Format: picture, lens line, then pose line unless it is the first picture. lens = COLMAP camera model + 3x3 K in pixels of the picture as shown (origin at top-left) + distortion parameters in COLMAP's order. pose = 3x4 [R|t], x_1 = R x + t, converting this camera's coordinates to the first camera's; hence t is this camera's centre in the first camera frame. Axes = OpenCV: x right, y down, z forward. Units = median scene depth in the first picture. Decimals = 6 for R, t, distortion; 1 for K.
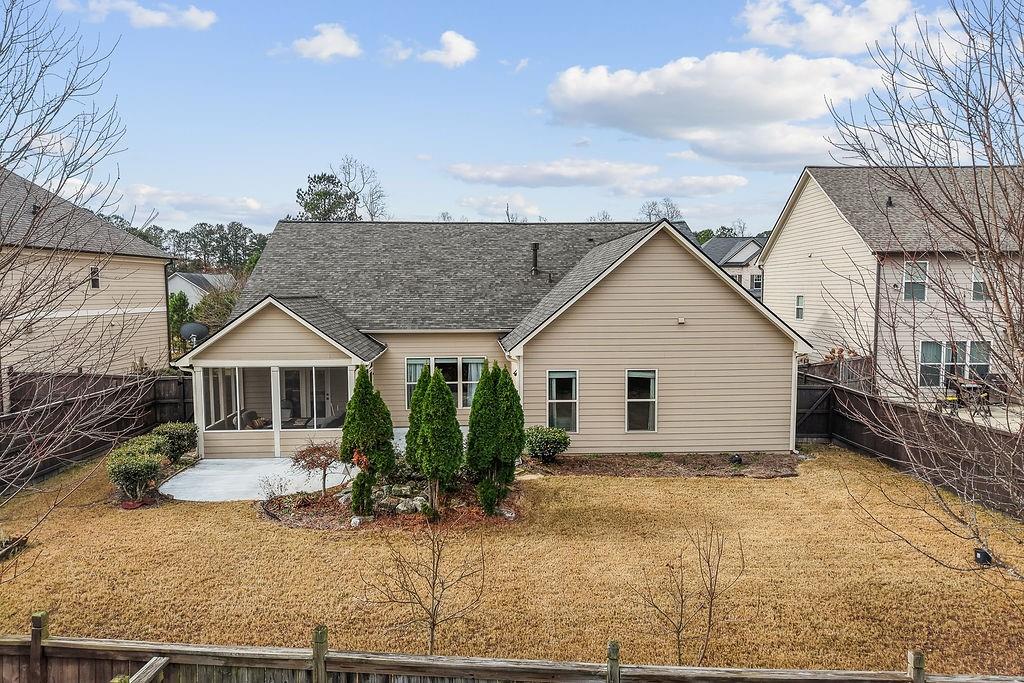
lens RADIAL K [[684.8, 0, 515.7], [0, 684.8, 340.7], [0, 0, 1]] dist [0.021618, -0.021066]
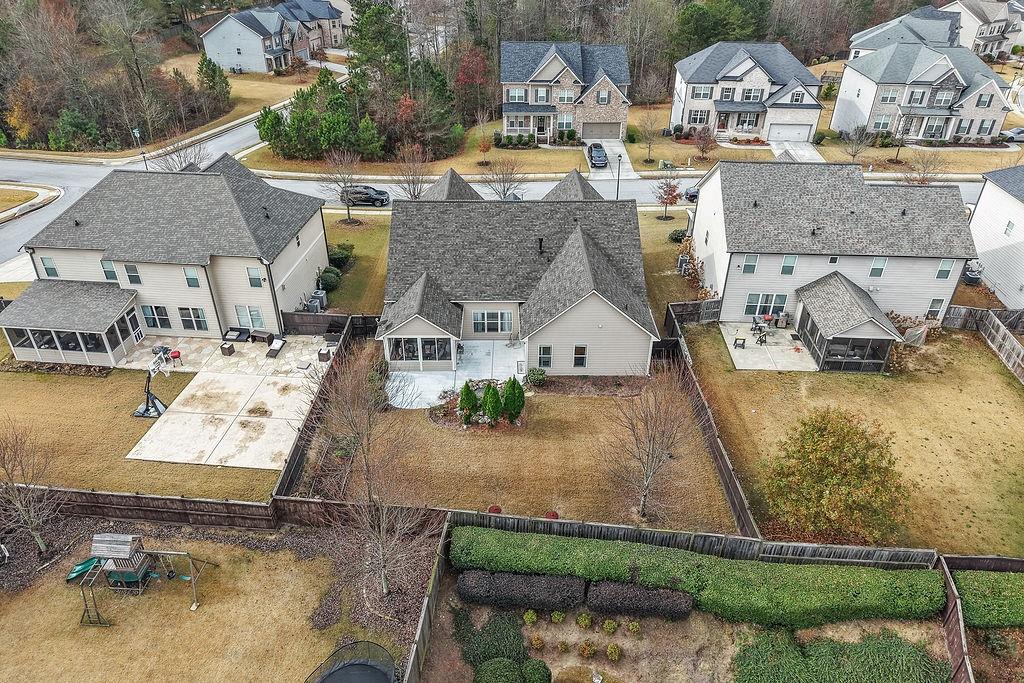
lens RADIAL K [[684.8, 0, 508.7], [0, 684.8, 339.1], [0, 0, 1]] dist [0.021618, -0.021066]
pose [[0.998268, 0.037049, -0.045708, 0.049155], [-0.011049, 0.881079, 0.472840, -1.032275], [0.057790, -0.471516, 0.879962, -0.978595]]
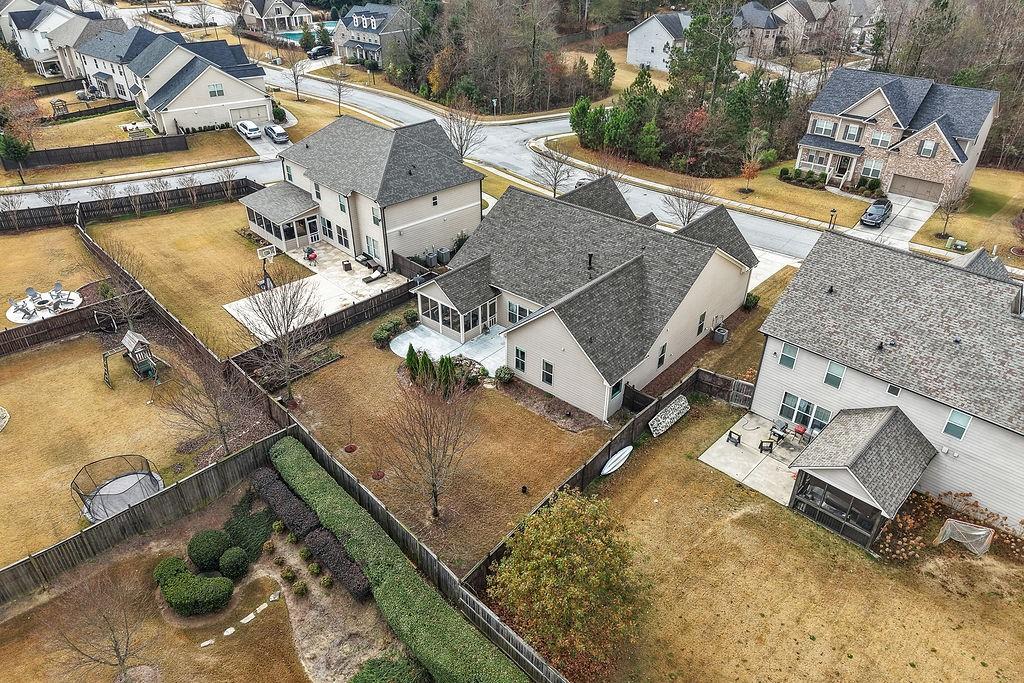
lens RADIAL K [[684.8, 0, 511.2], [0, 684.8, 342.3], [0, 0, 1]] dist [0.021618, -0.021066]
pose [[0.711389, 0.381208, -0.590428, 1.379974], [-0.057558, 0.868890, 0.491647, -1.090080], [0.700437, -0.315768, 0.640061, -0.477214]]
